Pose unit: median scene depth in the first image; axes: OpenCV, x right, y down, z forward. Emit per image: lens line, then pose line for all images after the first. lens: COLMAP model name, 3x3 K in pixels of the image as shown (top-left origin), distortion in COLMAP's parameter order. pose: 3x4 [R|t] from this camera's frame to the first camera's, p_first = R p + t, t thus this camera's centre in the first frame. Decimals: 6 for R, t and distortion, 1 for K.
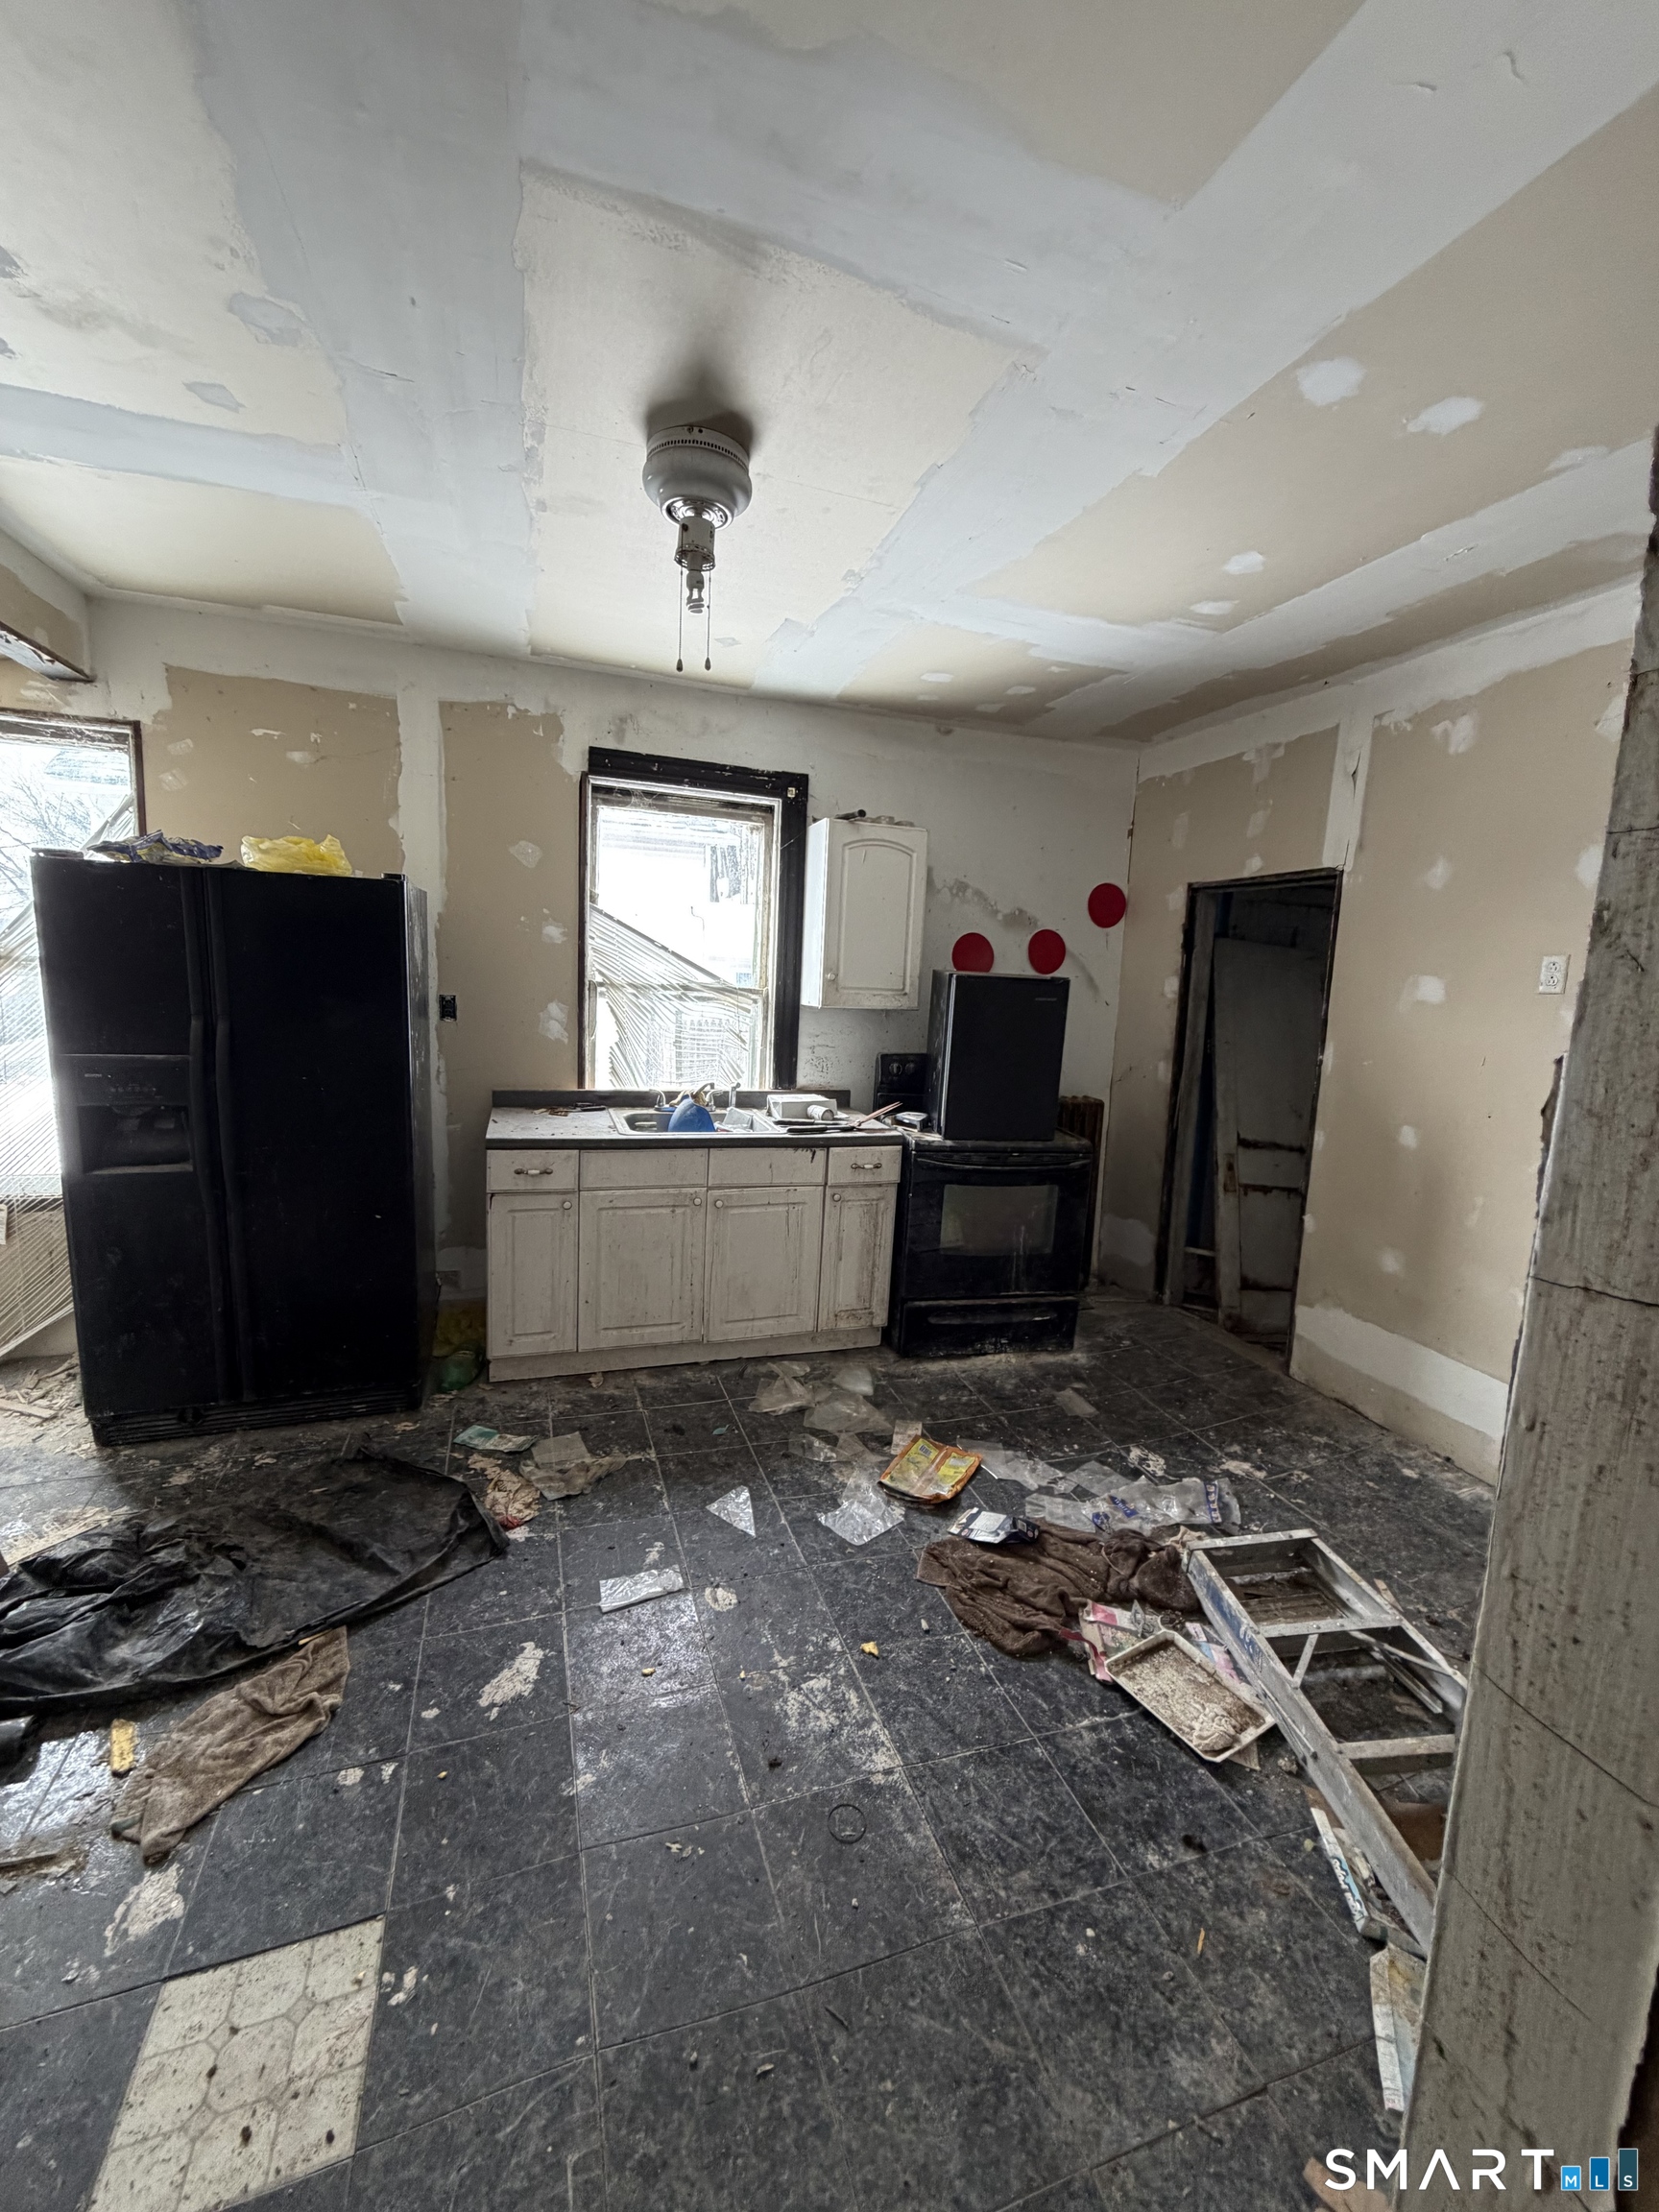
lens RADIAL K [[877.3, 0, 827.0], [0, 877.3, 1100.0], [0, 0, 1]] dist [-0.000556, 0.000189]
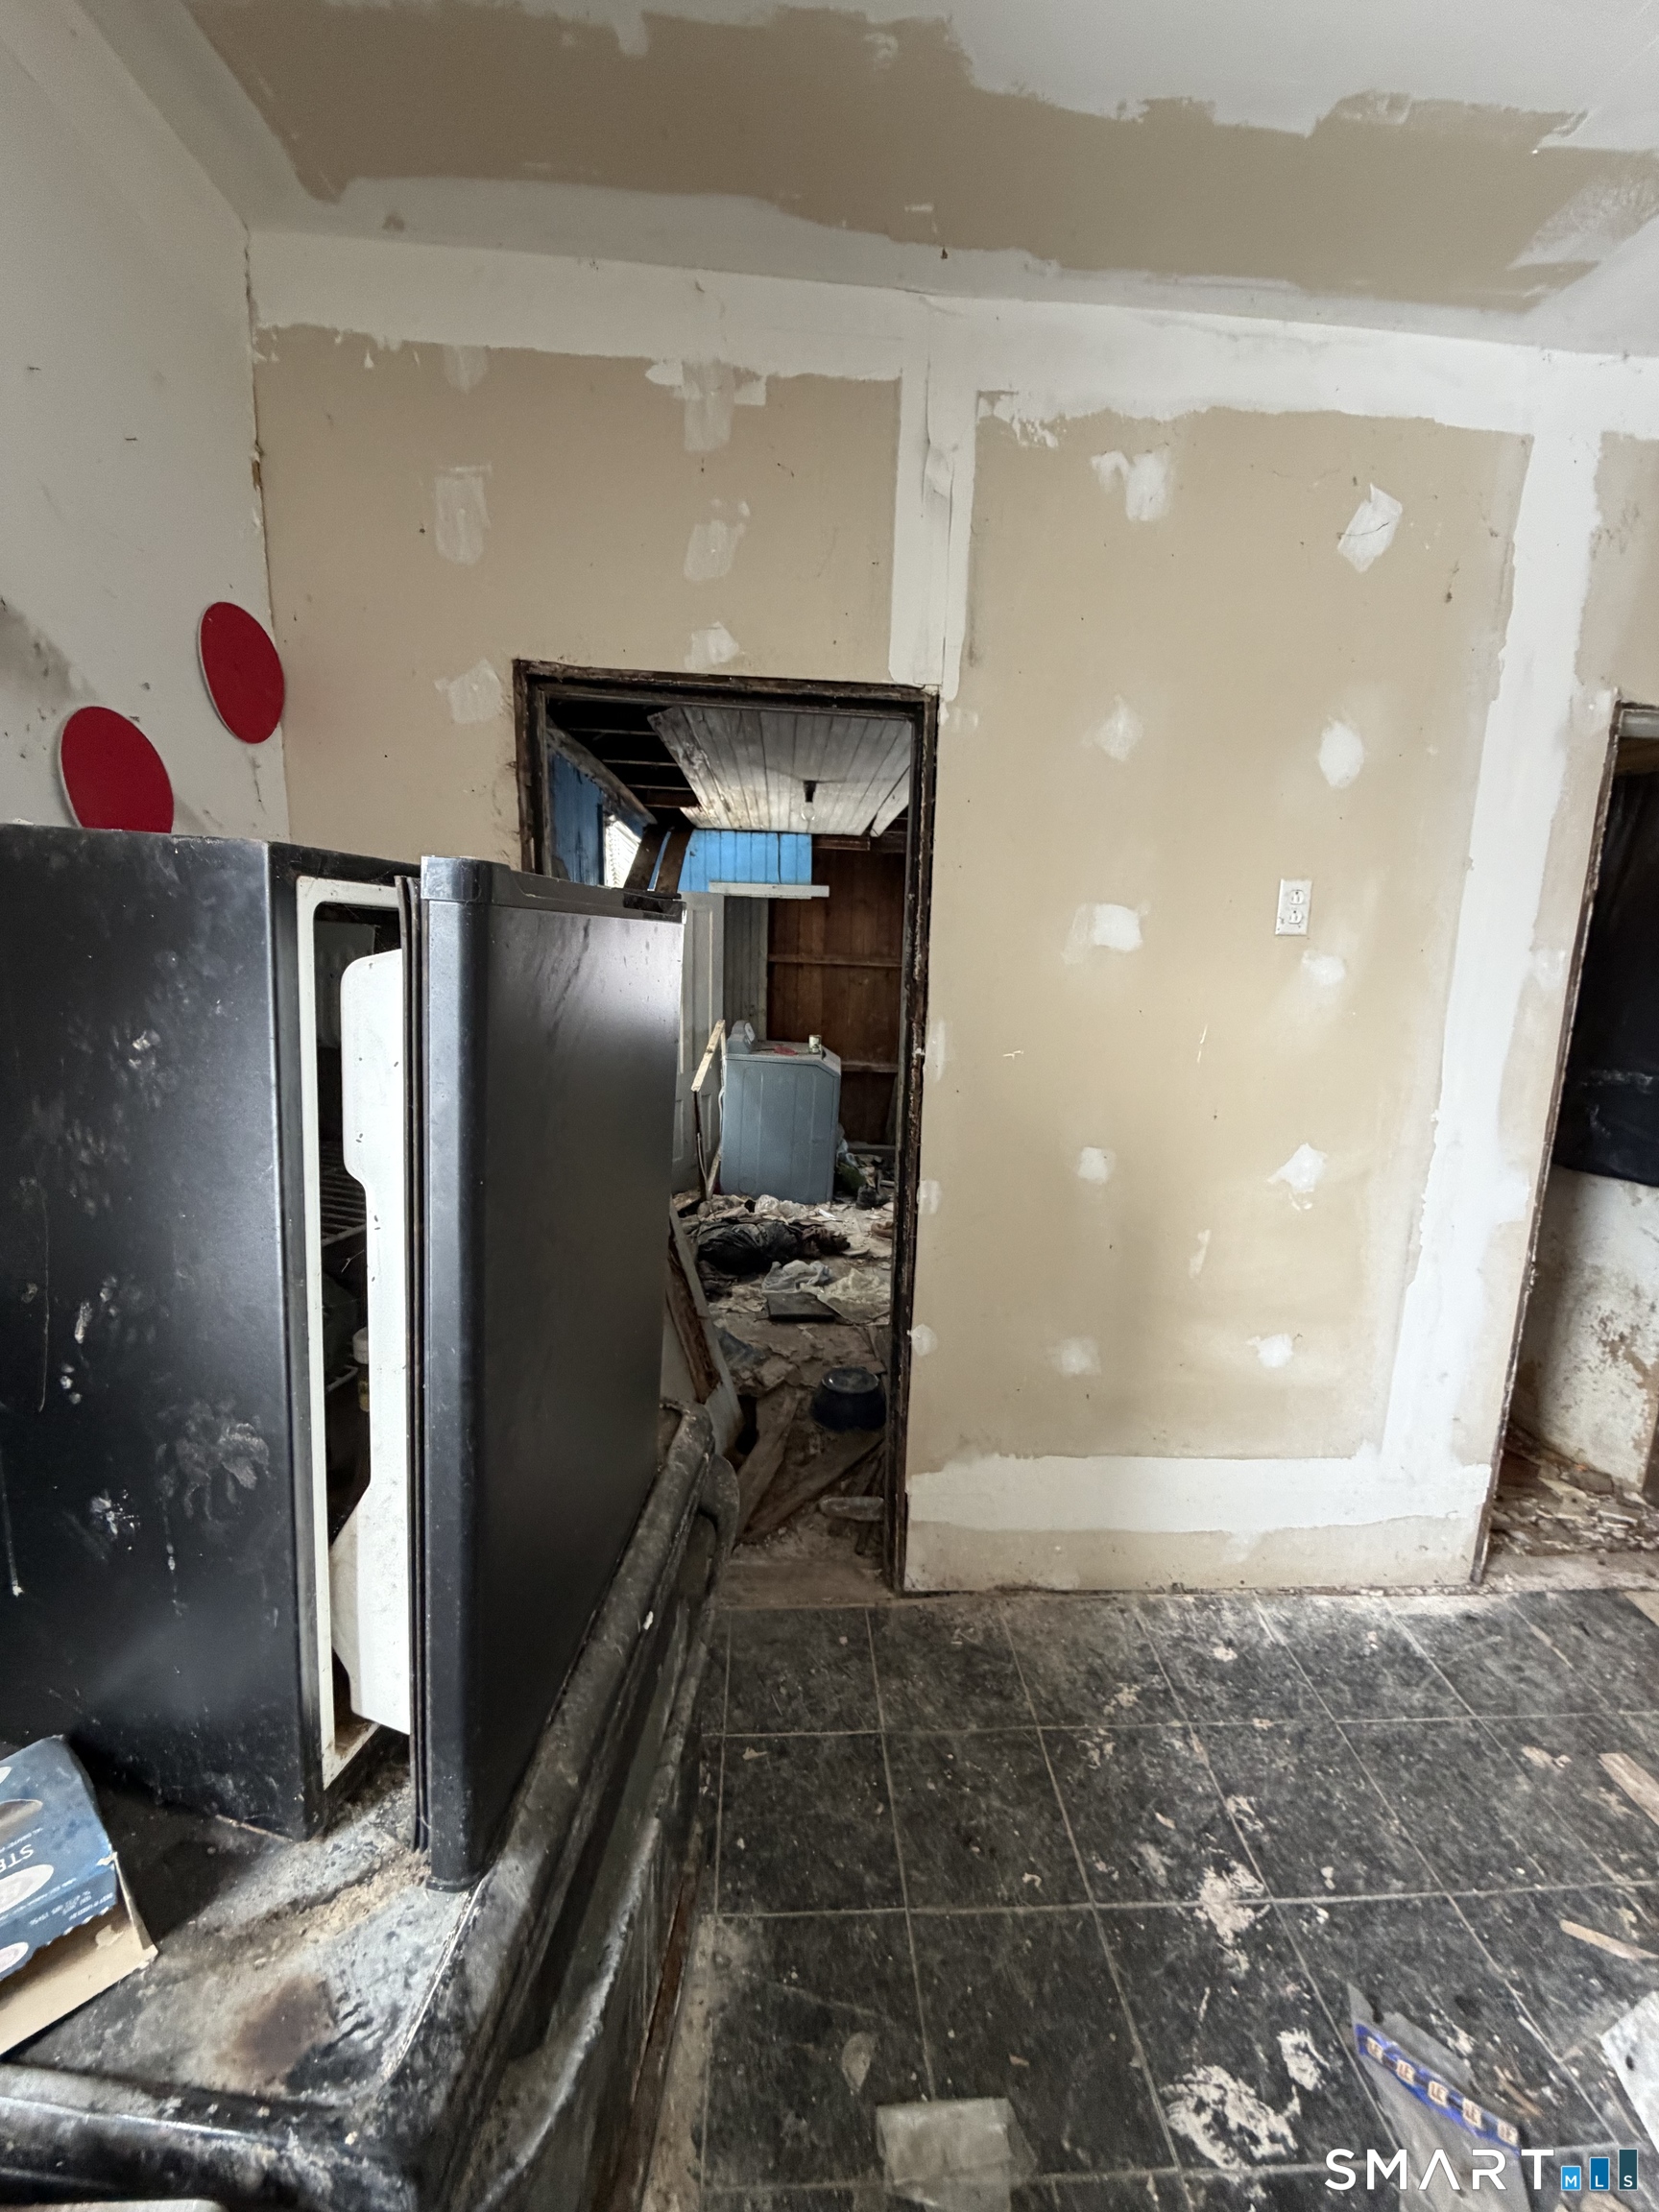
lens RADIAL K [[877.3, 0, 830.9], [0, 877.3, 1103.5], [0, 0, 1]] dist [-0.000556, 0.000189]
pose [[0.265074, -0.200959, 0.943054, 0.030206], [0.111148, 0.977889, 0.177140, -0.136323], [-0.957800, 0.057864, 0.281549, 1.023356]]
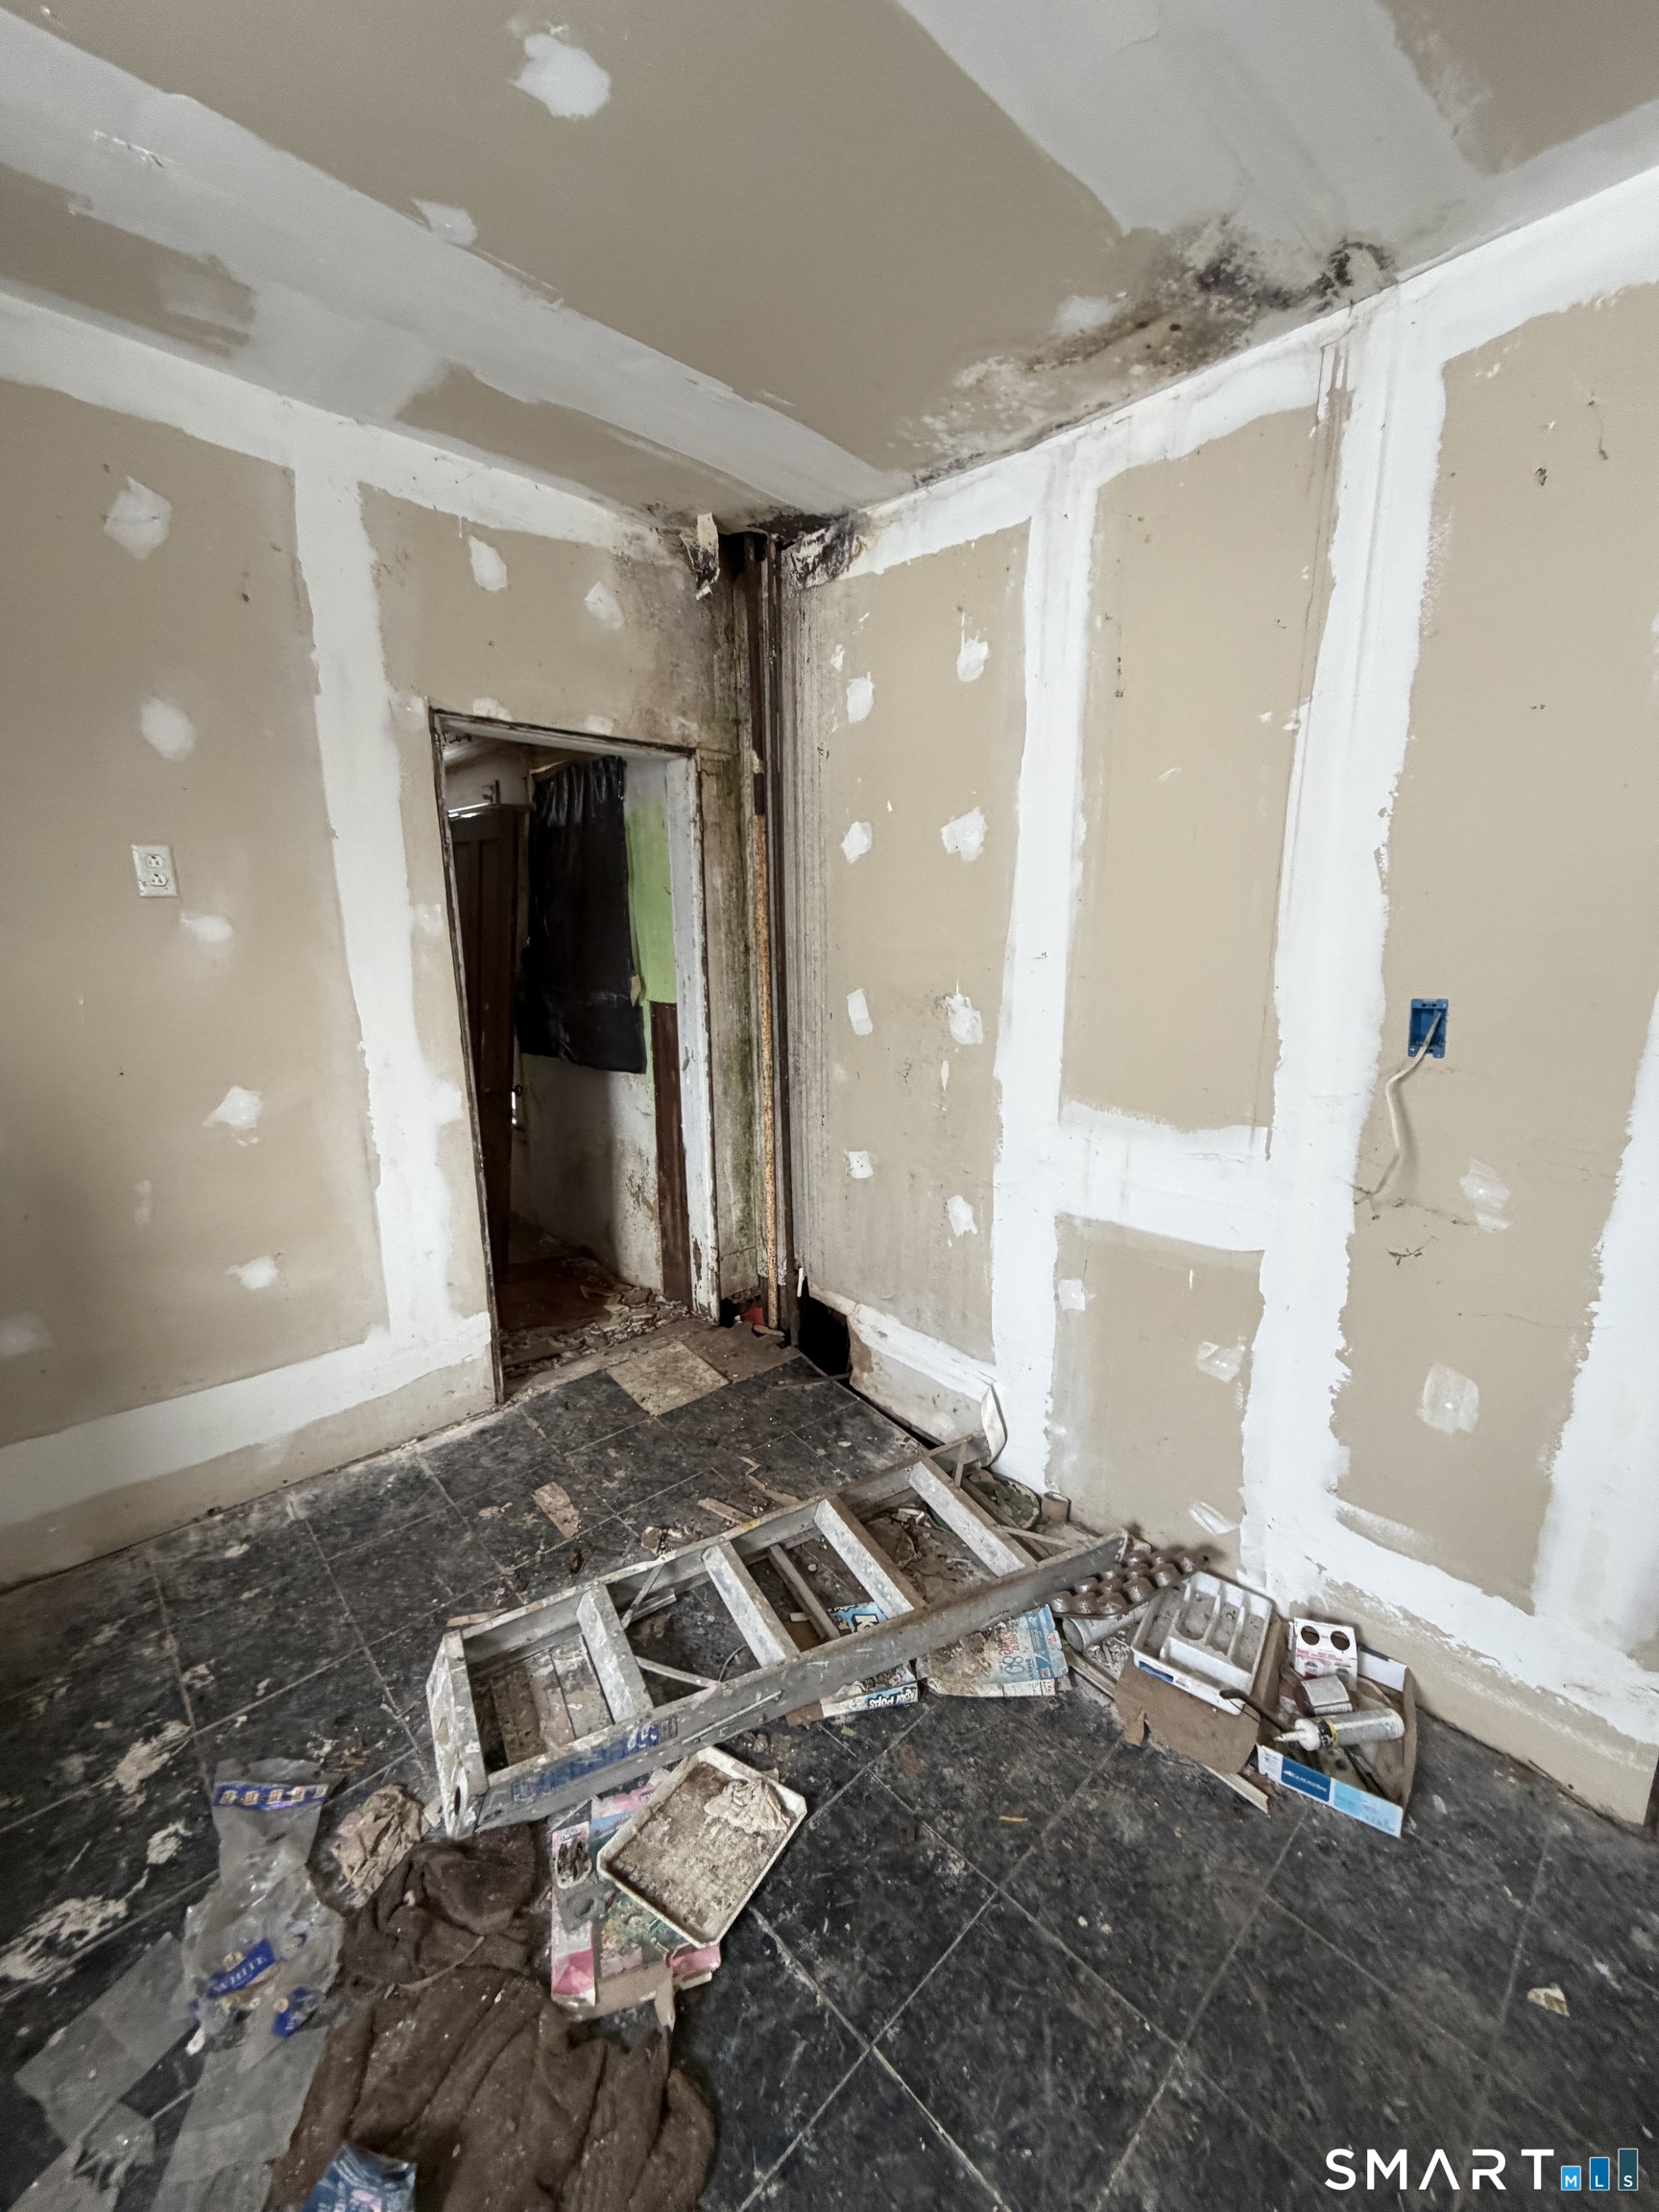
lens RADIAL K [[877.3, 0, 829.5], [0, 877.3, 1101.9], [0, 0, 1]] dist [-0.000556, 0.000189]
pose [[-0.408641, -0.236221, 0.881596, -0.108478], [0.105662, 0.947188, 0.302773, -0.107114], [-0.906558, 0.216876, -0.362100, 0.692793]]
